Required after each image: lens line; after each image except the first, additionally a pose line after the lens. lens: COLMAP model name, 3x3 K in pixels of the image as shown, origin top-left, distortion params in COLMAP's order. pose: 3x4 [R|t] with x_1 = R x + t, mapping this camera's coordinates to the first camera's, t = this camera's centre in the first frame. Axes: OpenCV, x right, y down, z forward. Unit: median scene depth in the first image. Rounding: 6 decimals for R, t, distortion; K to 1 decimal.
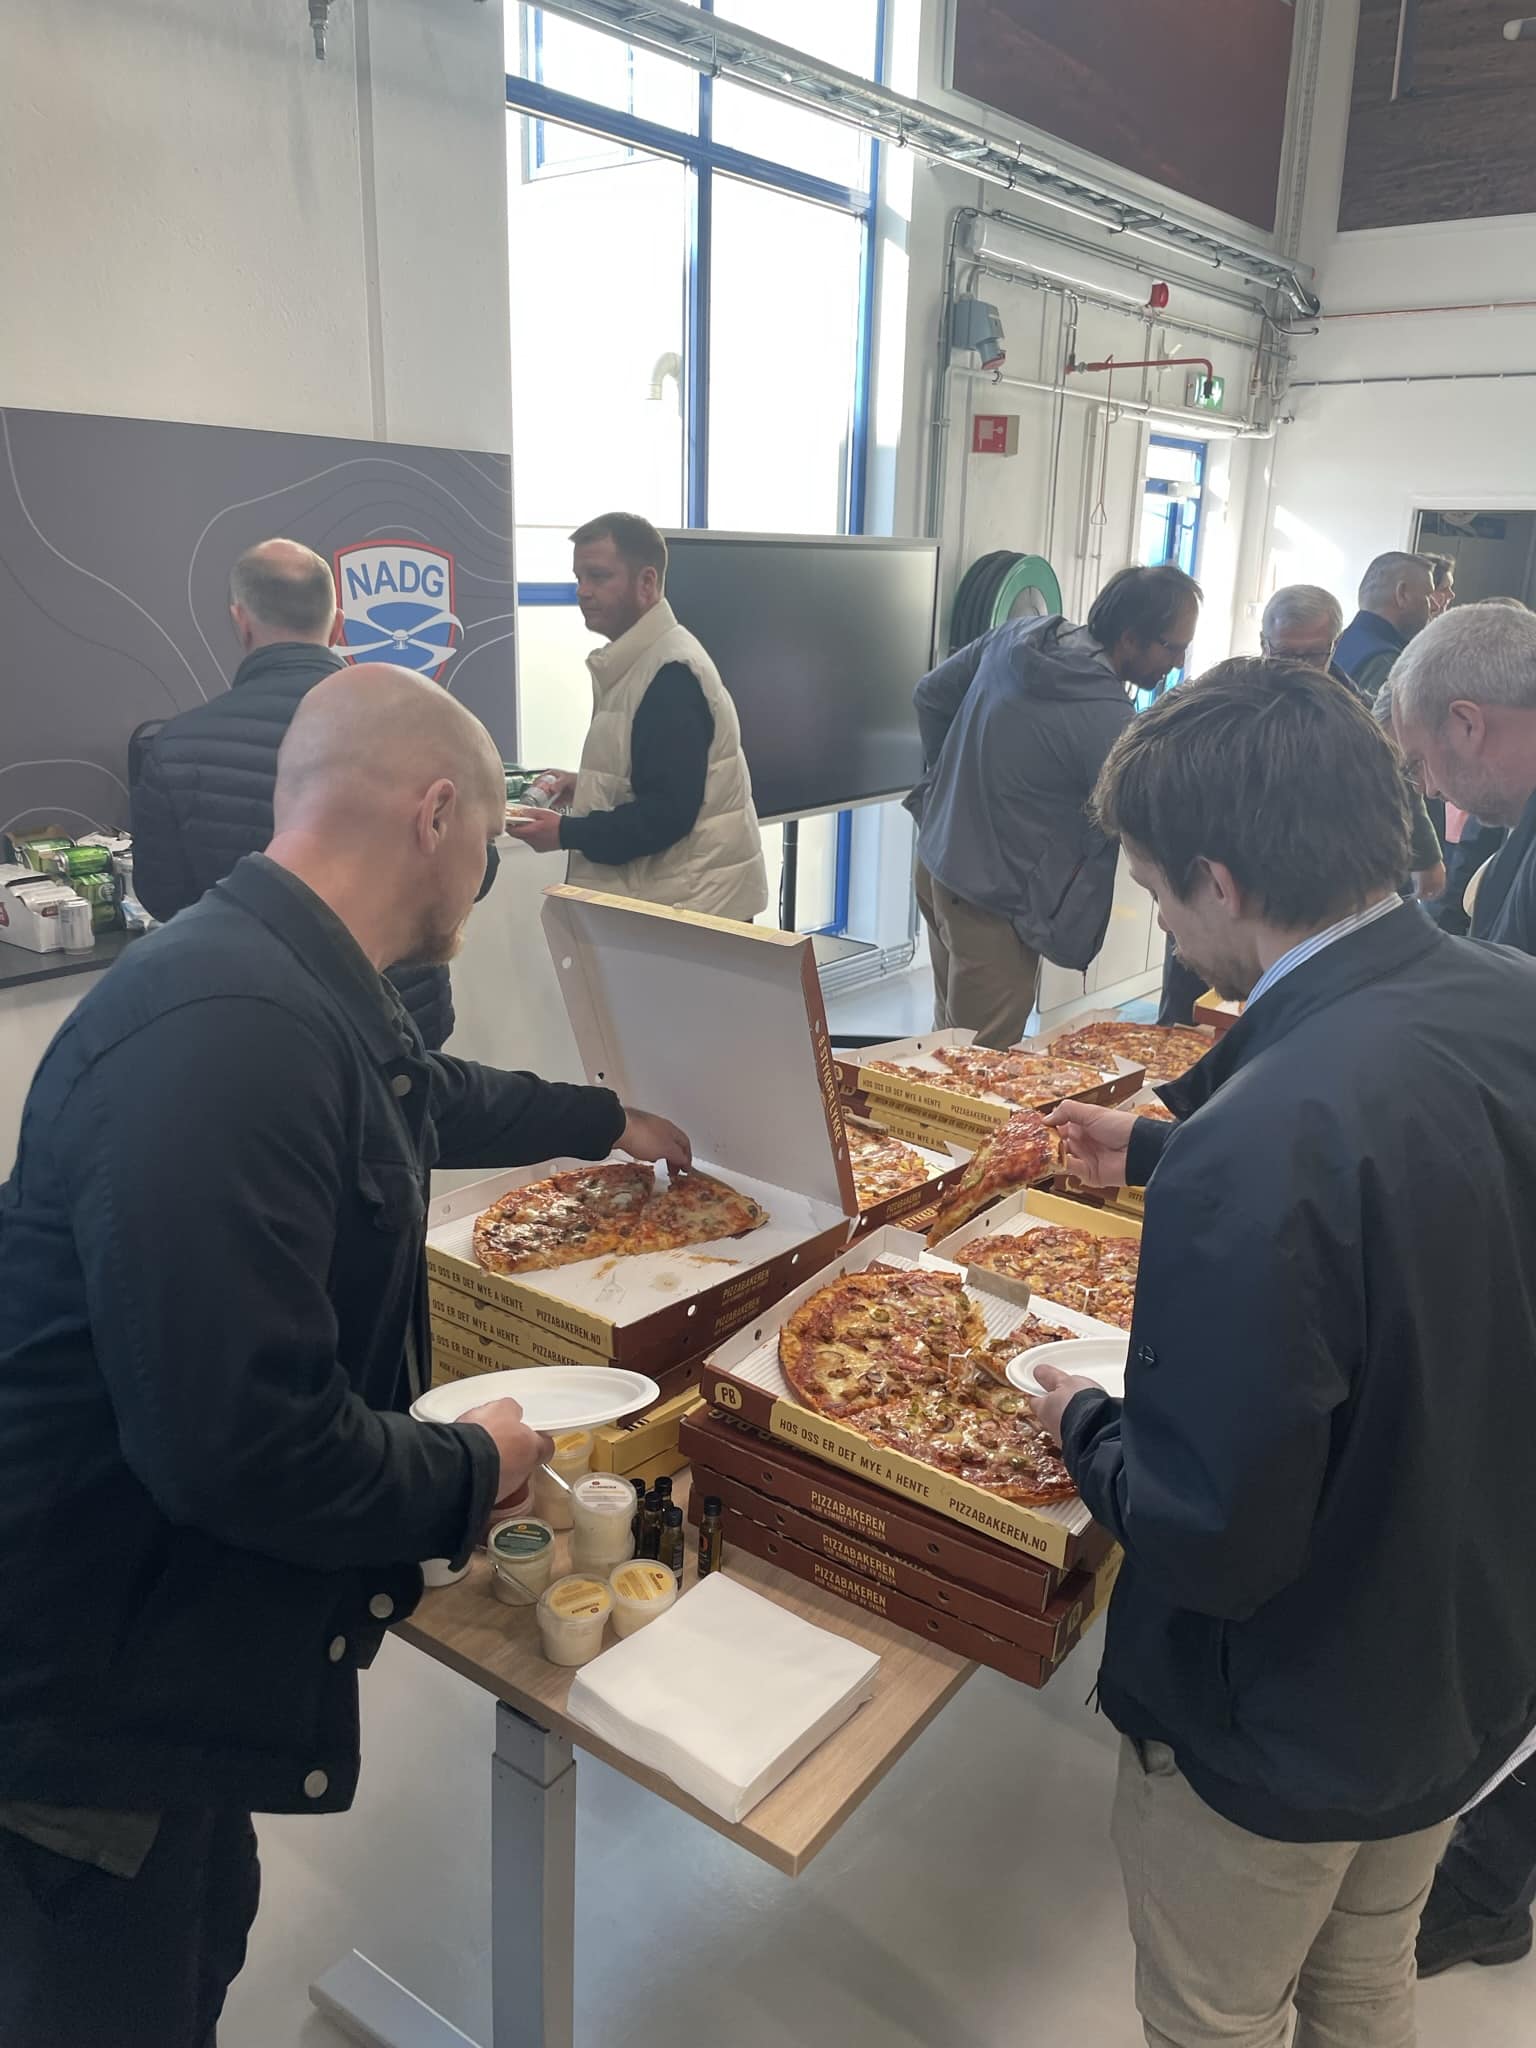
lens RADIAL K [[1549.4, 0, 768.0], [0, 1549.4, 1024.0], [0, 0, 1]] dist [0.065586, -0.109549]
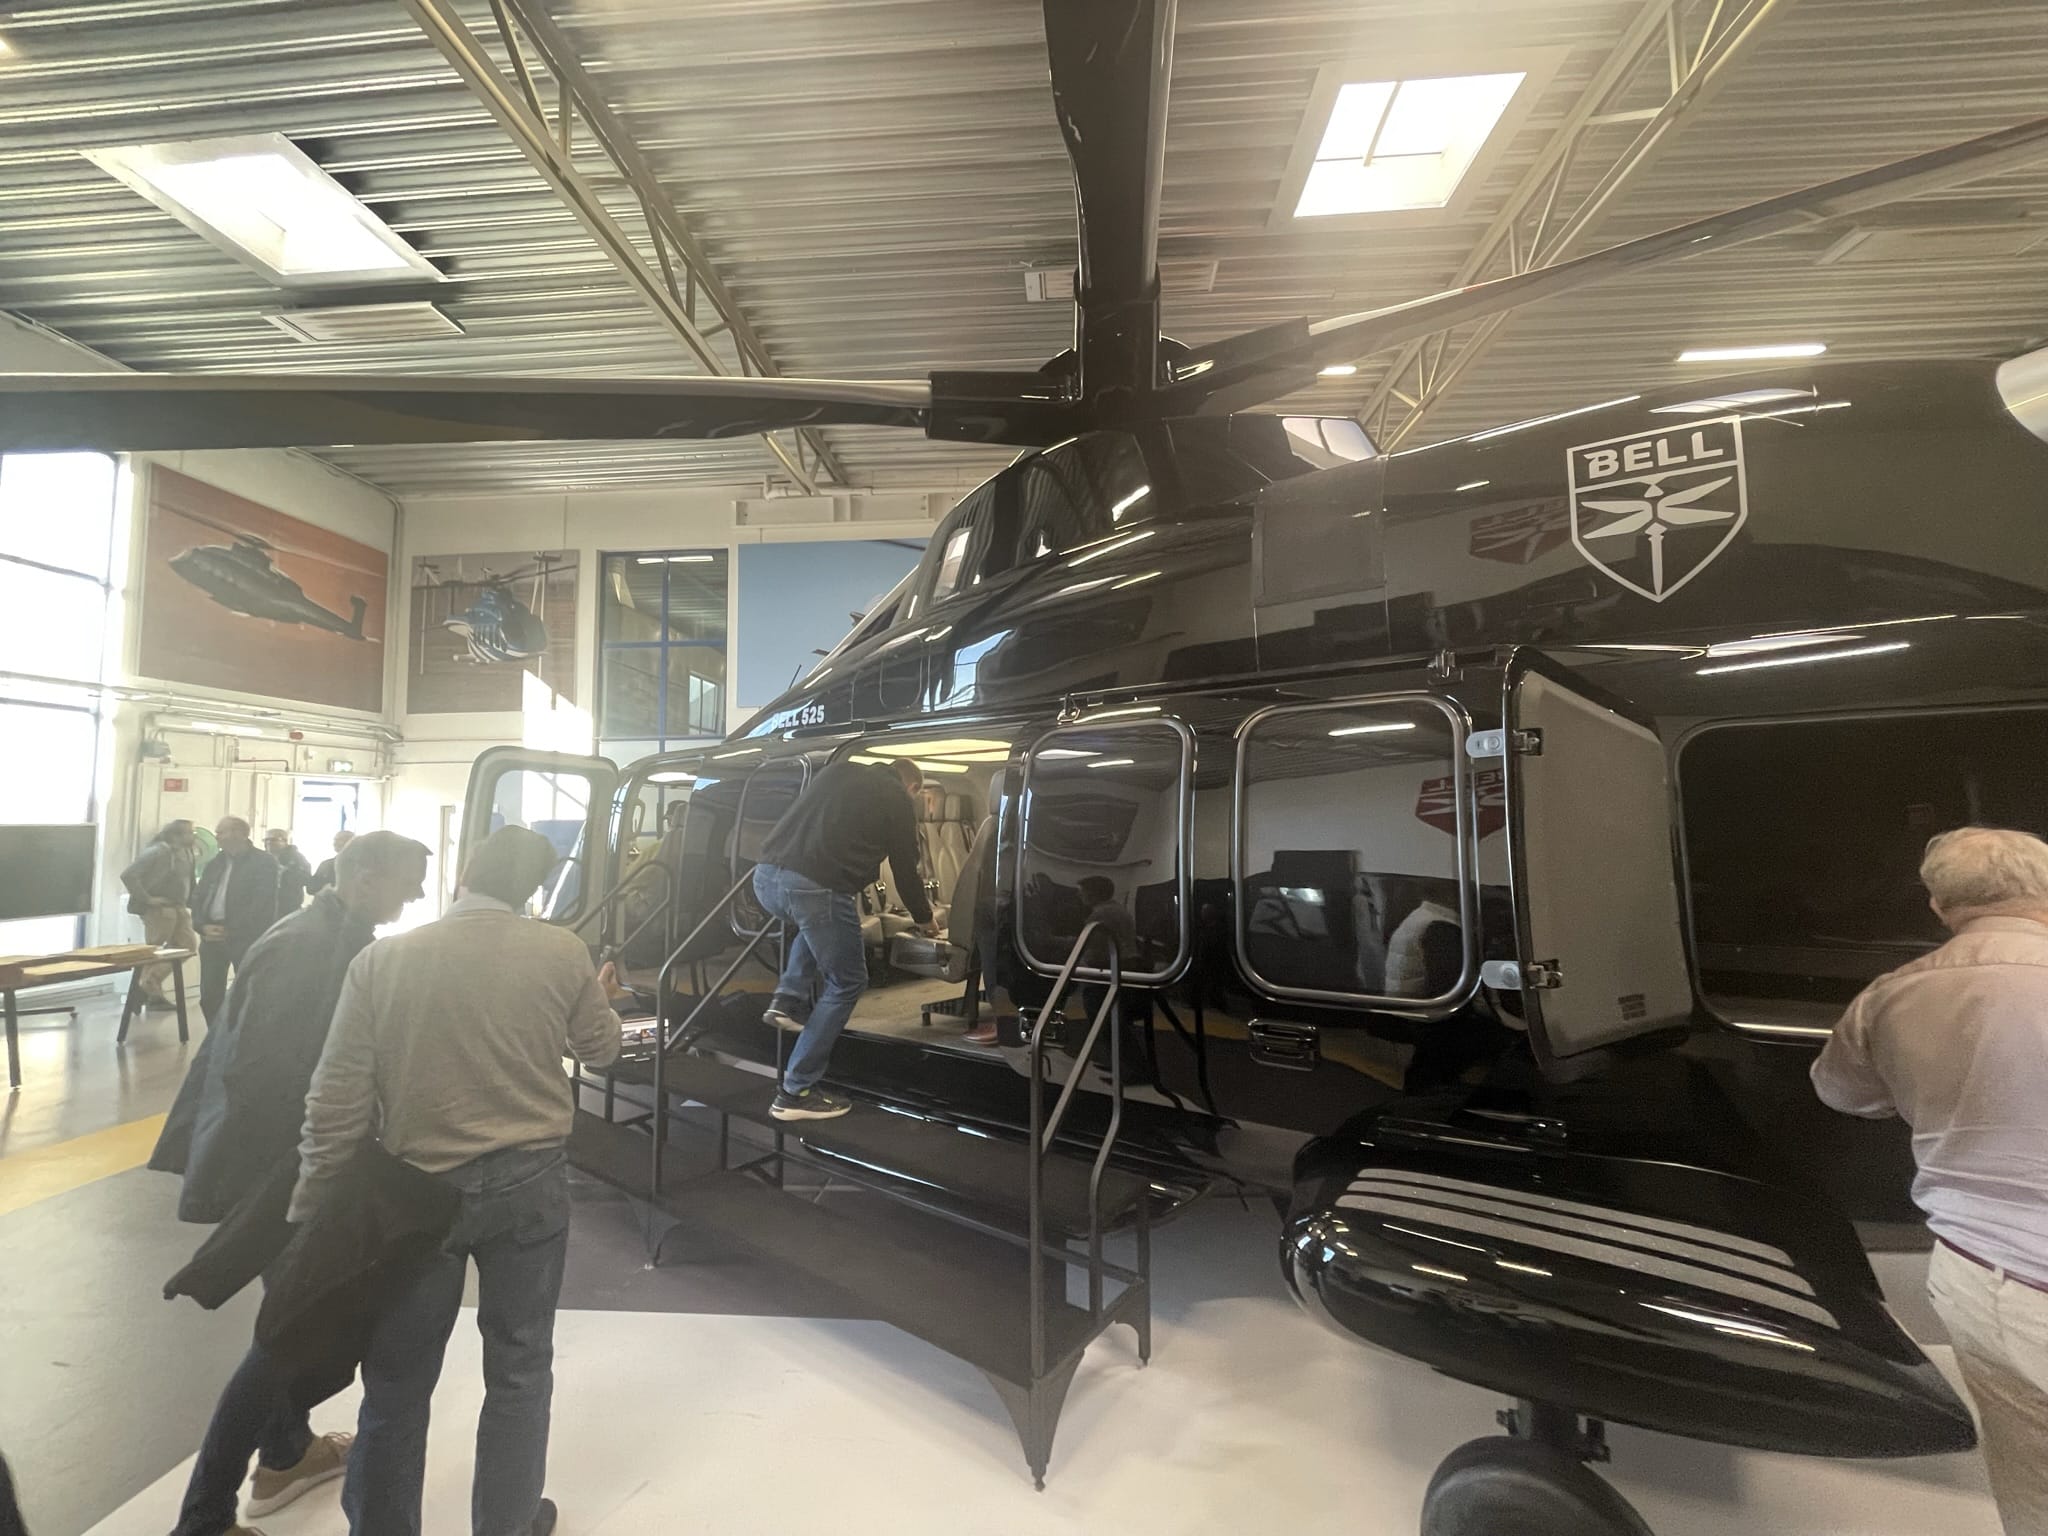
lens RADIAL K [[822.9, 0, 1011.4], [0, 822.9, 753.4], [0, 0, 1]] dist [-0.000329, -0.000276]
pose [[0.834425, 0.017503, 0.550843, 0.571998], [0.179562, 0.936323, -0.301755, 0.268055], [-0.521048, 0.350703, 0.778149, -0.903821]]
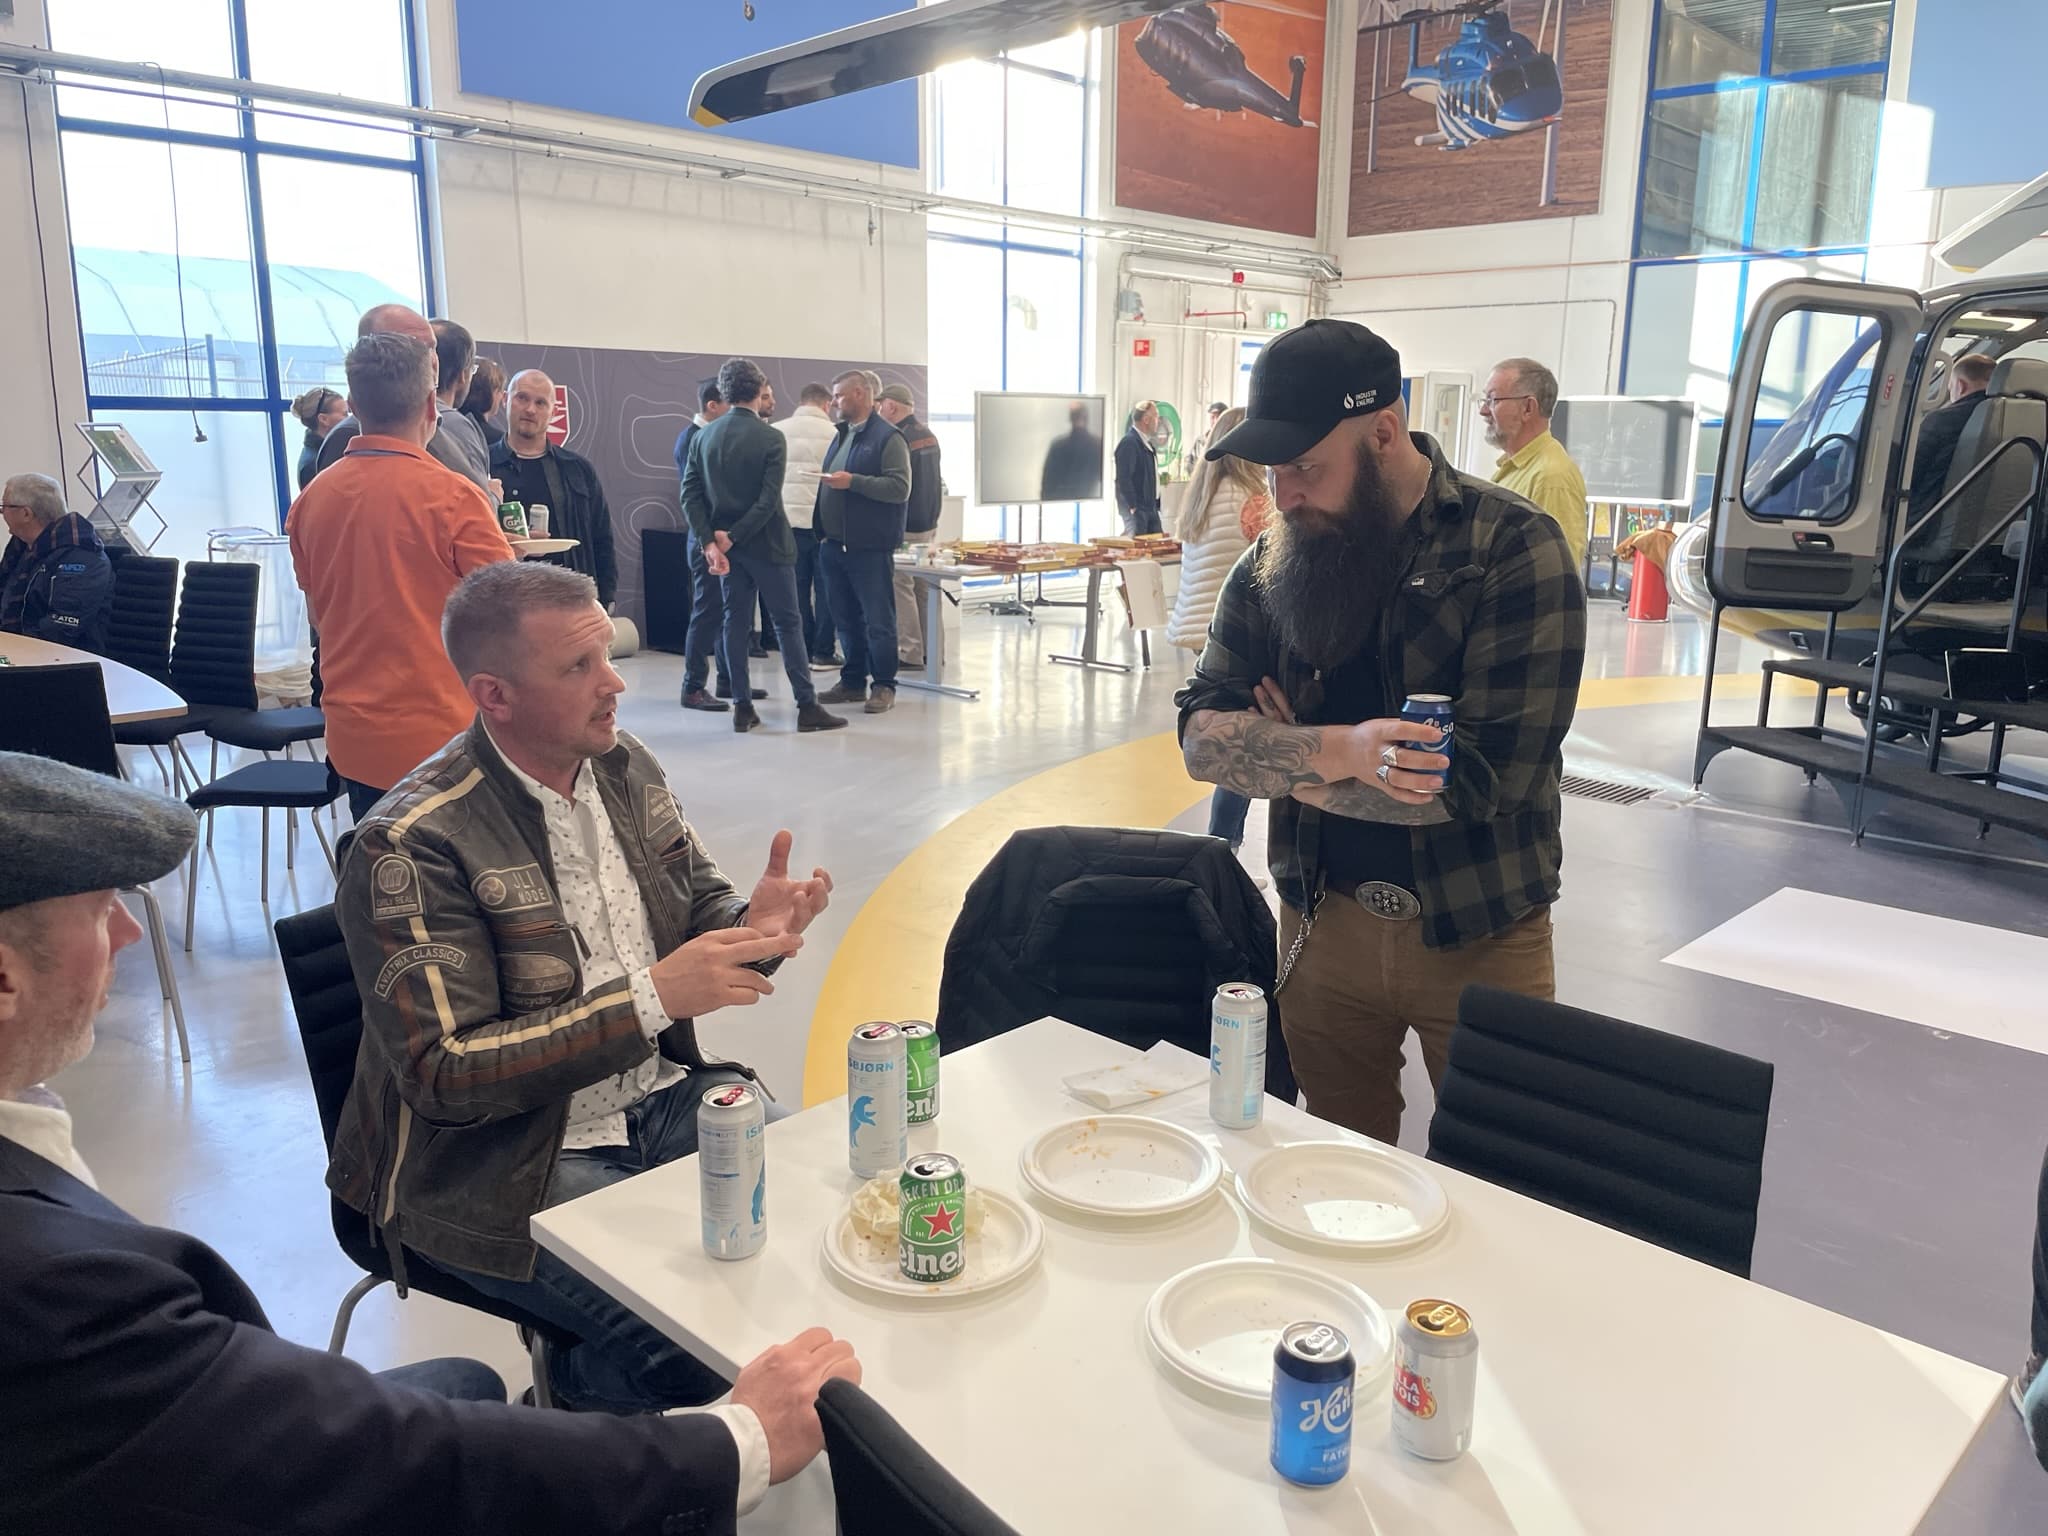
lens RADIAL K [[1549.4, 0, 1008.0], [0, 1549.4, 752.4], [0, 0, 1]] dist [0.065586, -0.109549]
pose [[0.995455, 0.009340, -0.094779, 0.167109], [-0.017095, 0.996539, -0.081346, 0.368696], [0.093691, 0.082596, 0.992169, -1.134595]]
